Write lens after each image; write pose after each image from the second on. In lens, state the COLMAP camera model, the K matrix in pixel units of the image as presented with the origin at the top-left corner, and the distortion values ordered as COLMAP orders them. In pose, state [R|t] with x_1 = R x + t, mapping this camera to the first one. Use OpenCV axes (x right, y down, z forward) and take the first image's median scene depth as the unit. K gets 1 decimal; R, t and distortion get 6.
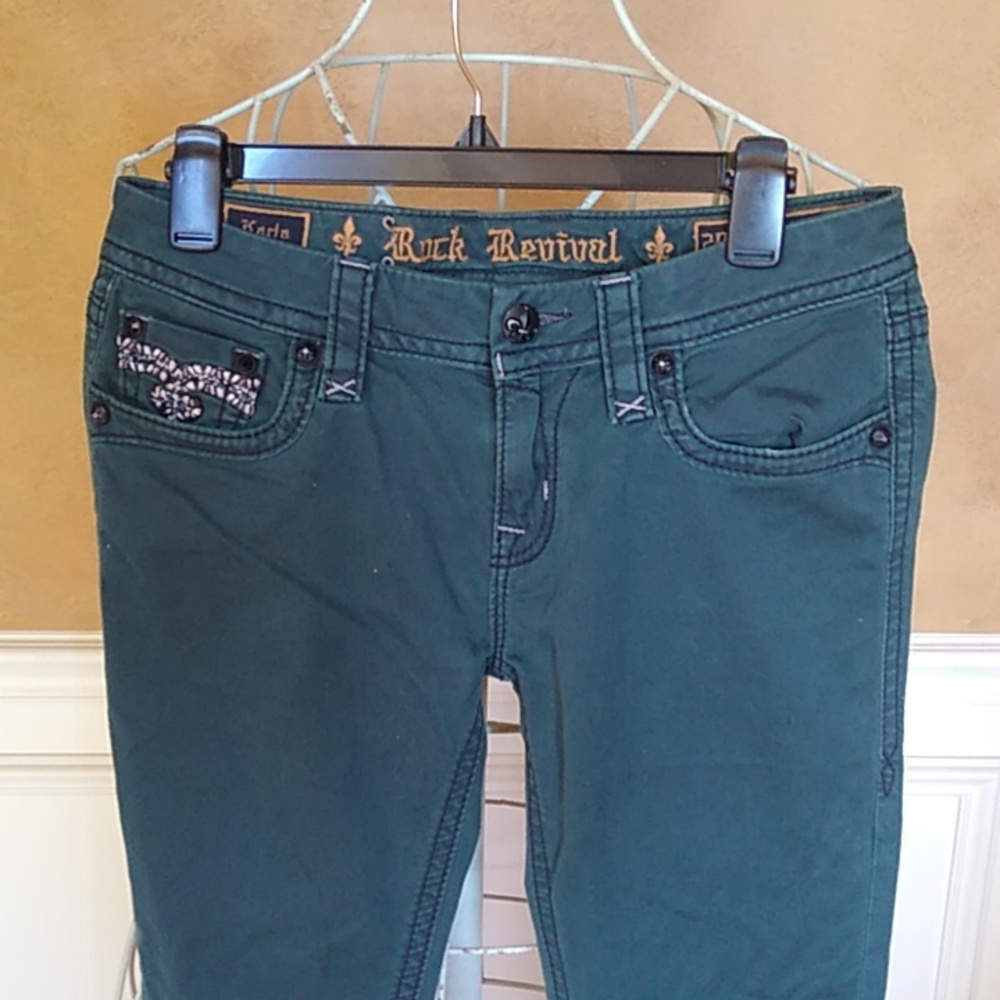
lens RADIAL K [[1706.7, 0, 500.0], [0, 1706.7, 500.0], [0, 0, 1]] dist [0.116436, -0.351707]
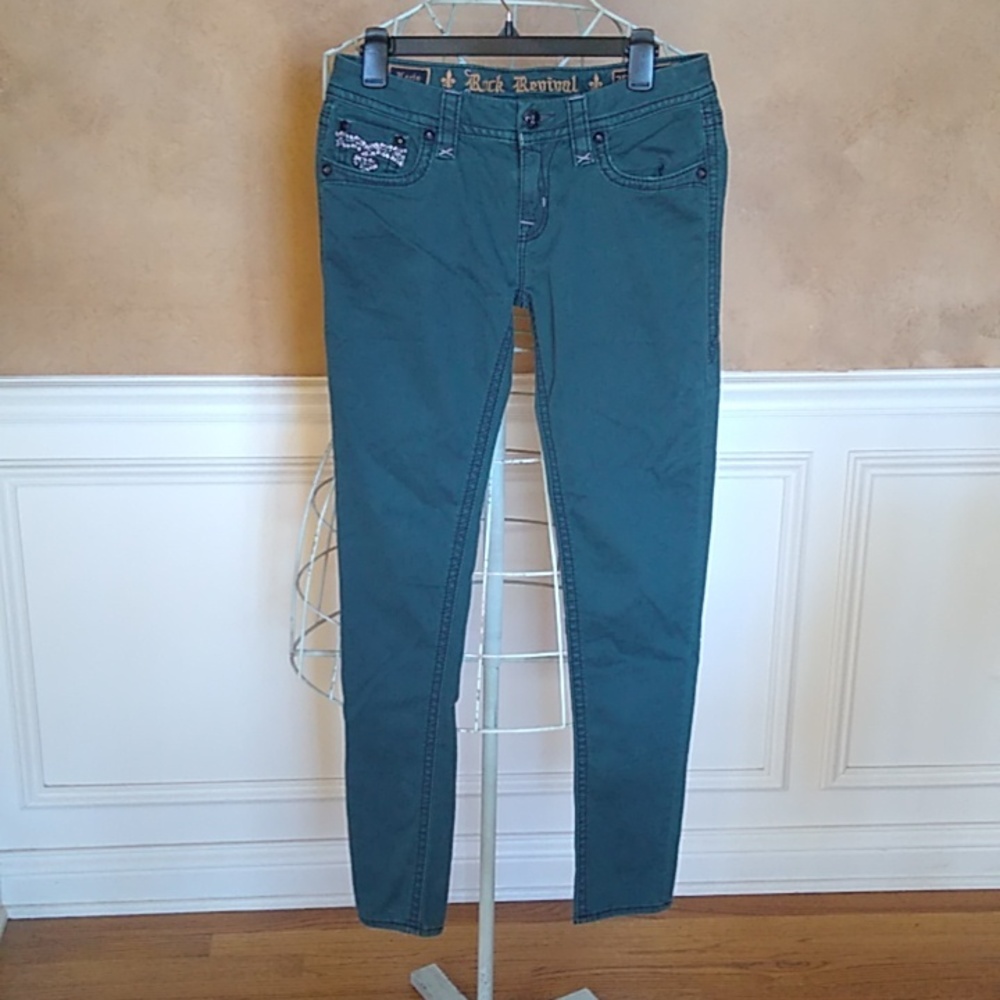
lens RADIAL K [[1706.7, 0, 500.0], [0, 1706.7, 500.0], [0, 0, 1]] dist [0.116436, -0.351707]
pose [[0.998854, -0.017801, 0.044417, -0.127727], [0.018898, 0.999524, -0.024396, 0.413158], [-0.043961, 0.025207, 0.998715, -1.090794]]
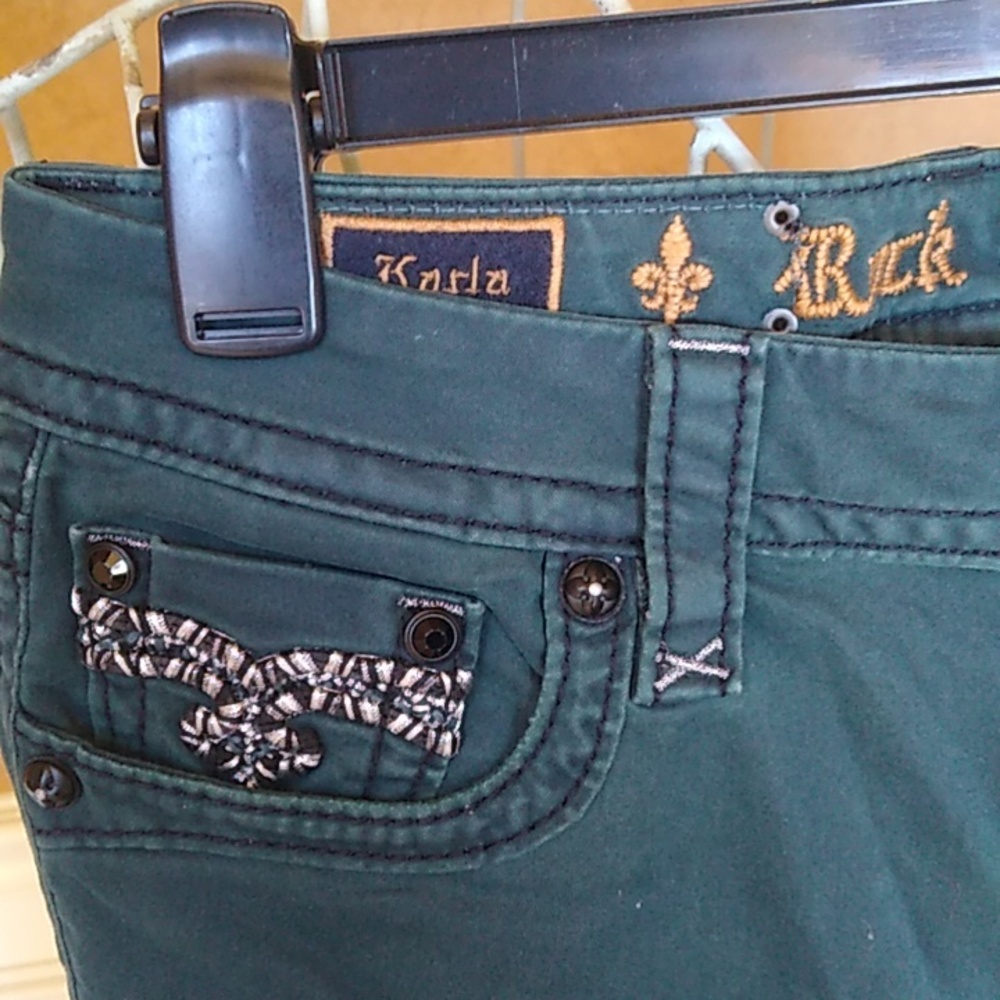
lens RADIAL K [[1706.7, 0, 500.0], [0, 1706.7, 500.0], [0, 0, 1]] dist [0.116436, -0.351707]
pose [[0.987070, -0.134395, 0.087359, -0.163238], [0.121864, 0.983230, 0.135674, -0.158648], [-0.104128, -0.123274, 0.986895, 0.632557]]
